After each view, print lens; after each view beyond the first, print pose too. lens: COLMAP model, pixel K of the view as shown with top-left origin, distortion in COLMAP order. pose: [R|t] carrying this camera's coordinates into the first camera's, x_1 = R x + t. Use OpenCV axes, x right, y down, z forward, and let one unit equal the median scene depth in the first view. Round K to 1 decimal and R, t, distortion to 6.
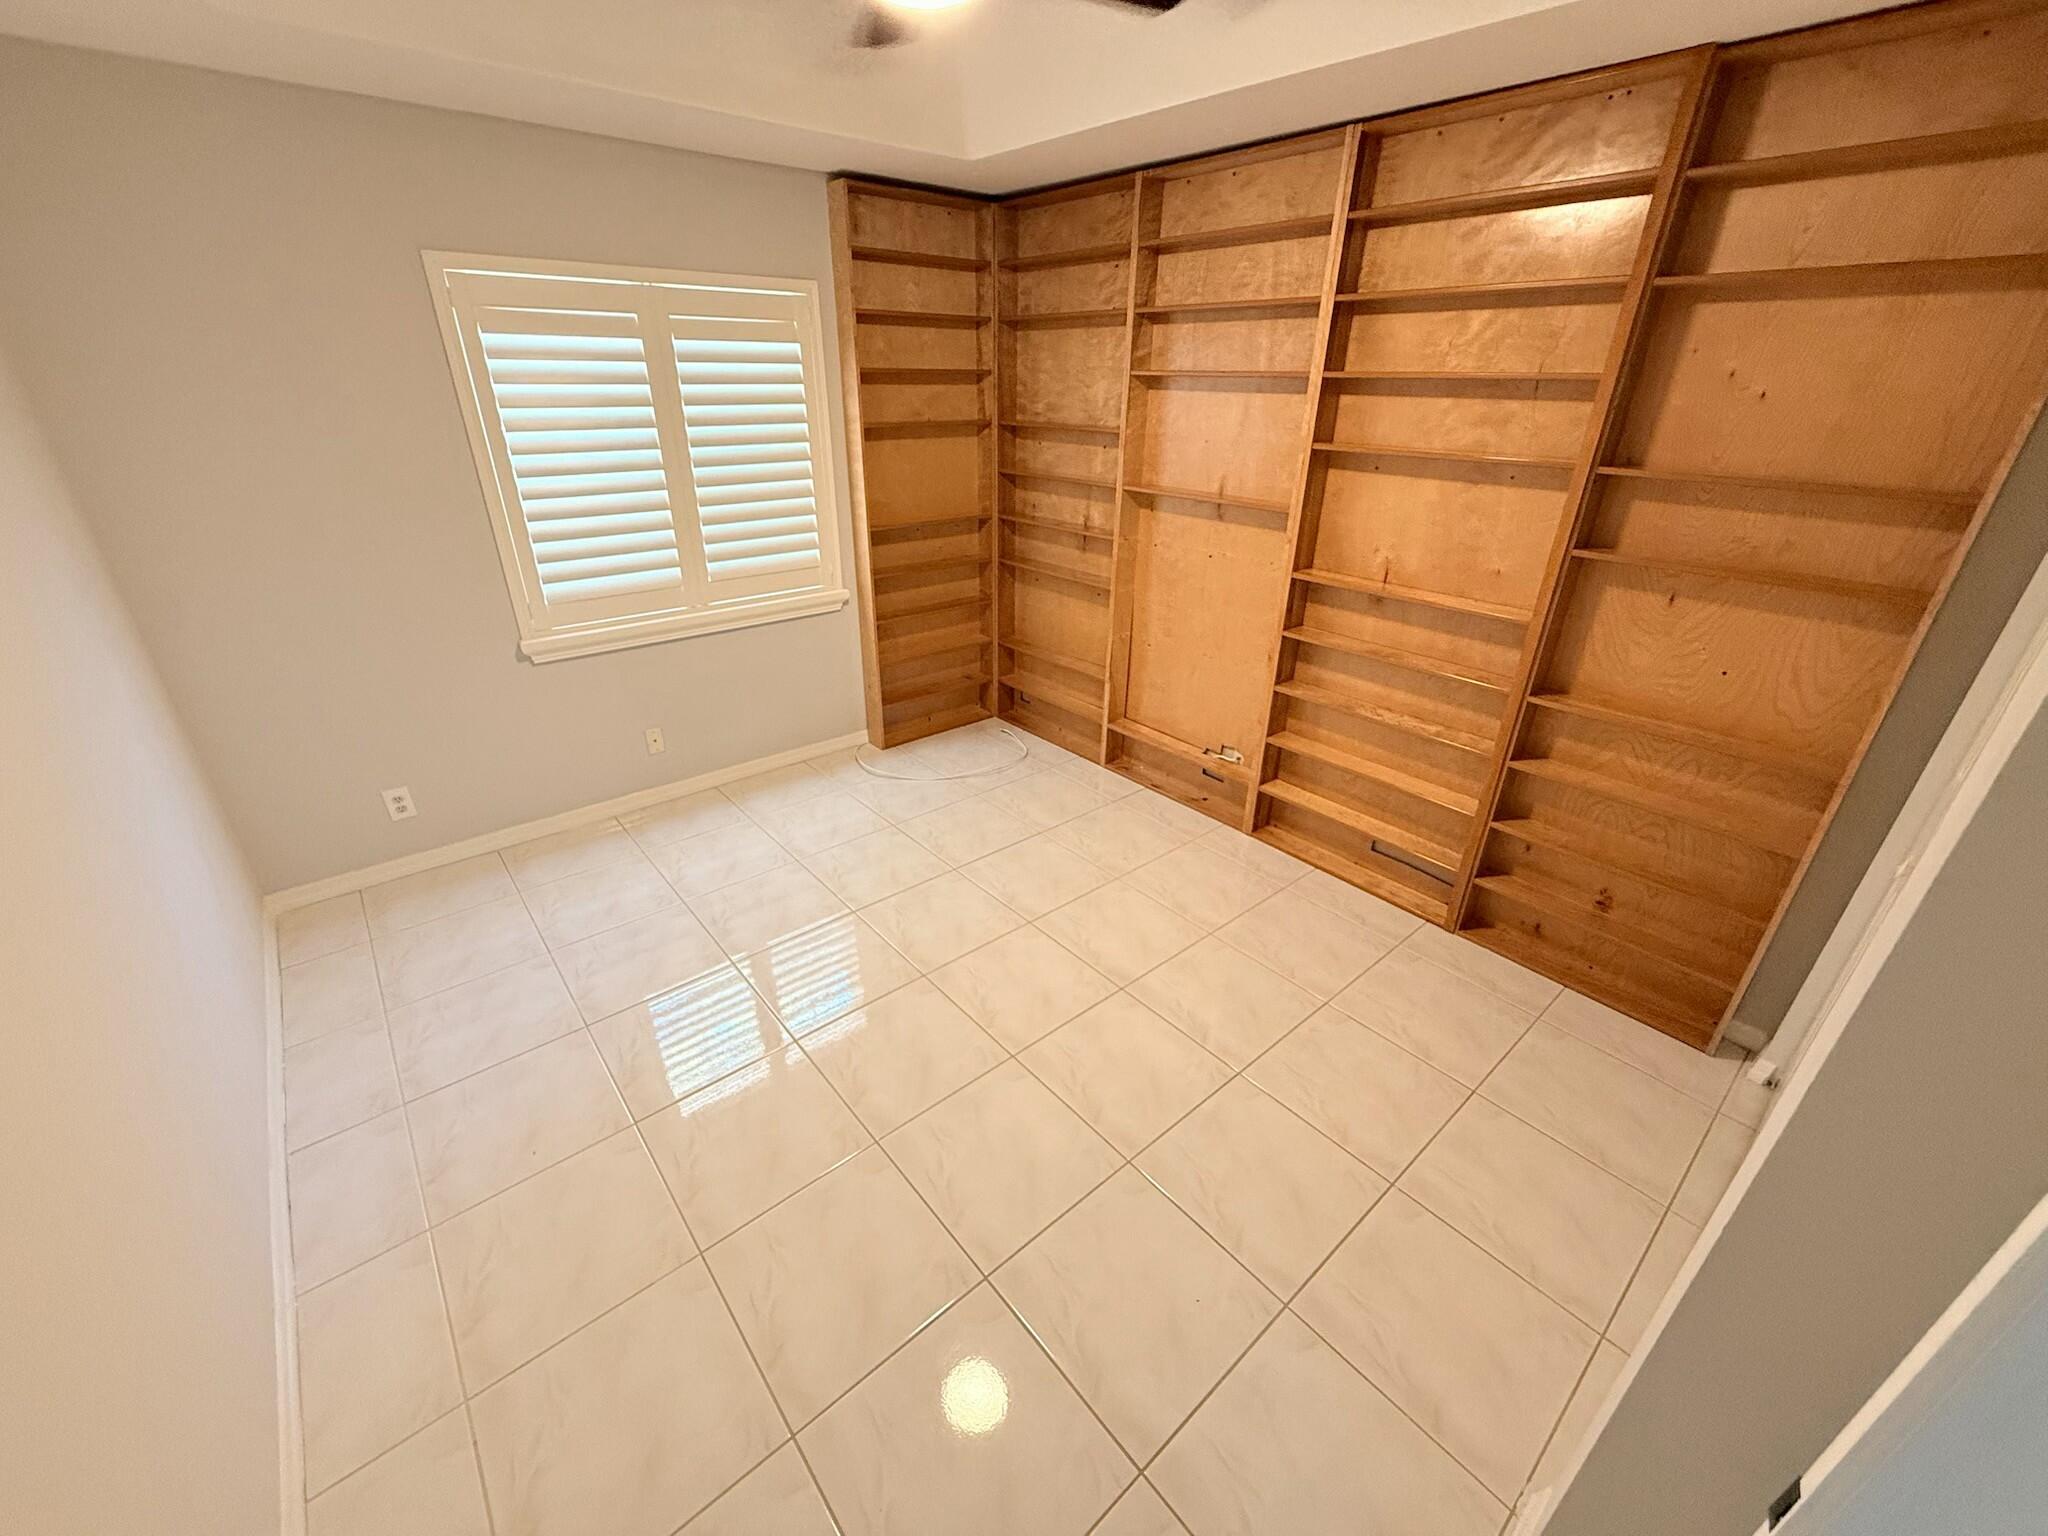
lens RADIAL K [[816.3, 0, 1018.4], [0, 816.3, 767.9], [0, 0, 1]] dist [-0.002339, -0.000032]
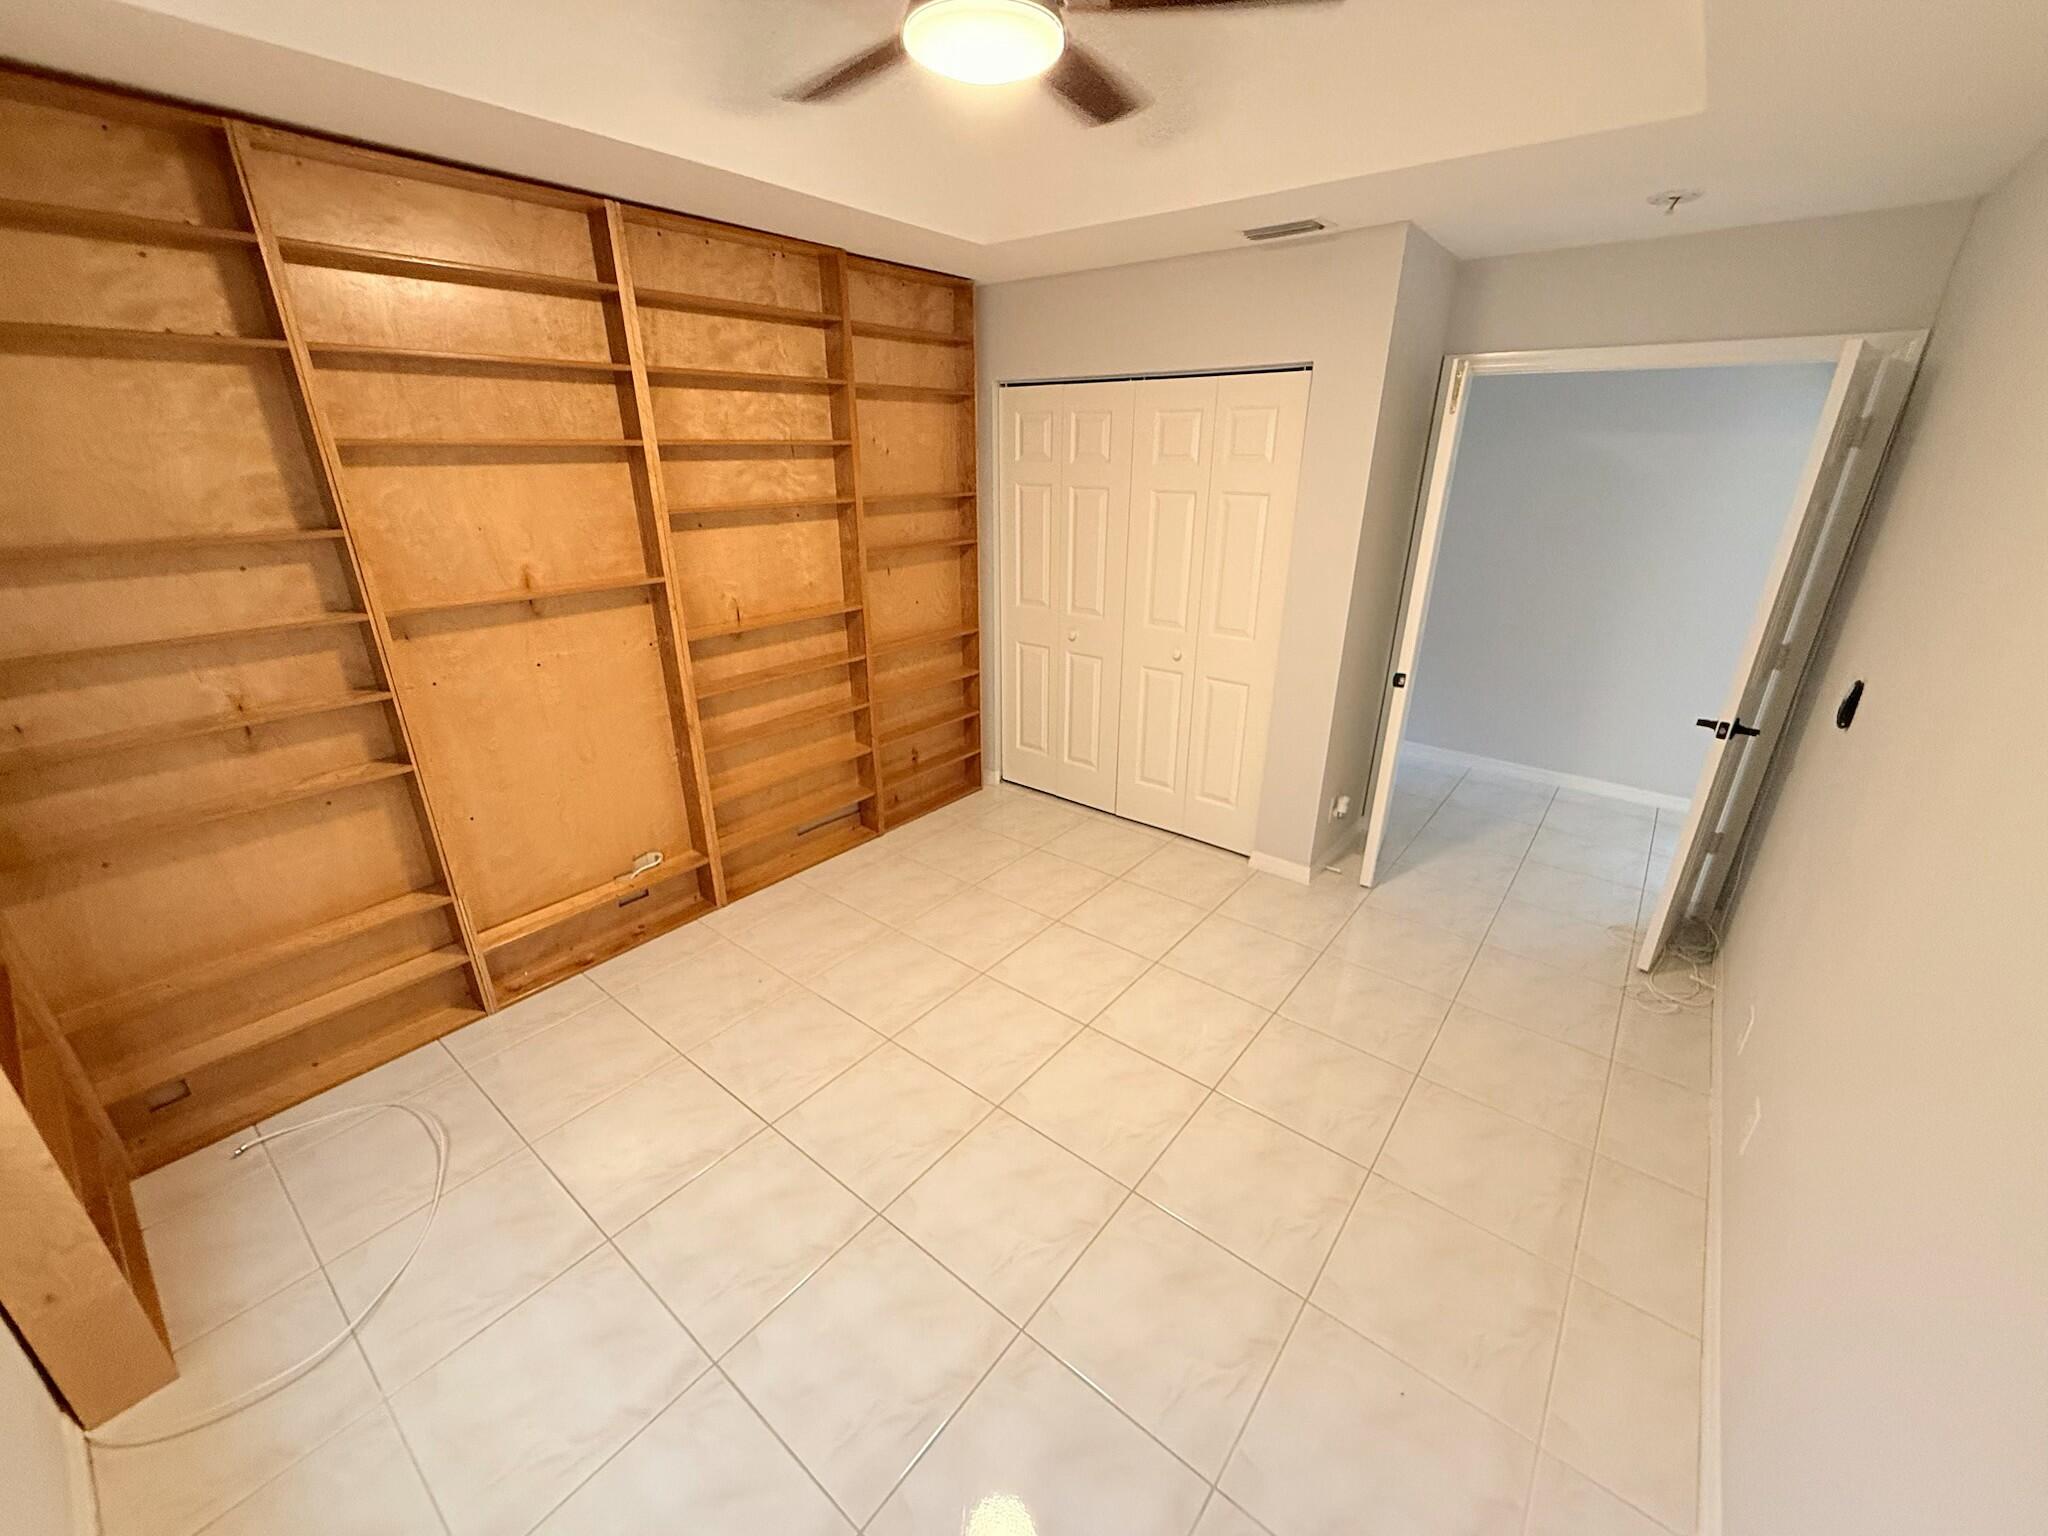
lens RADIAL K [[816.3, 0, 1018.4], [0, 816.3, 767.9], [0, 0, 1]] dist [-0.002339, -0.000032]
pose [[-0.187088, -0.372525, 0.908968, -0.768044], [0.425703, 0.803162, 0.416782, -0.389611], [-0.885310, 0.464926, 0.008323, 0.784444]]
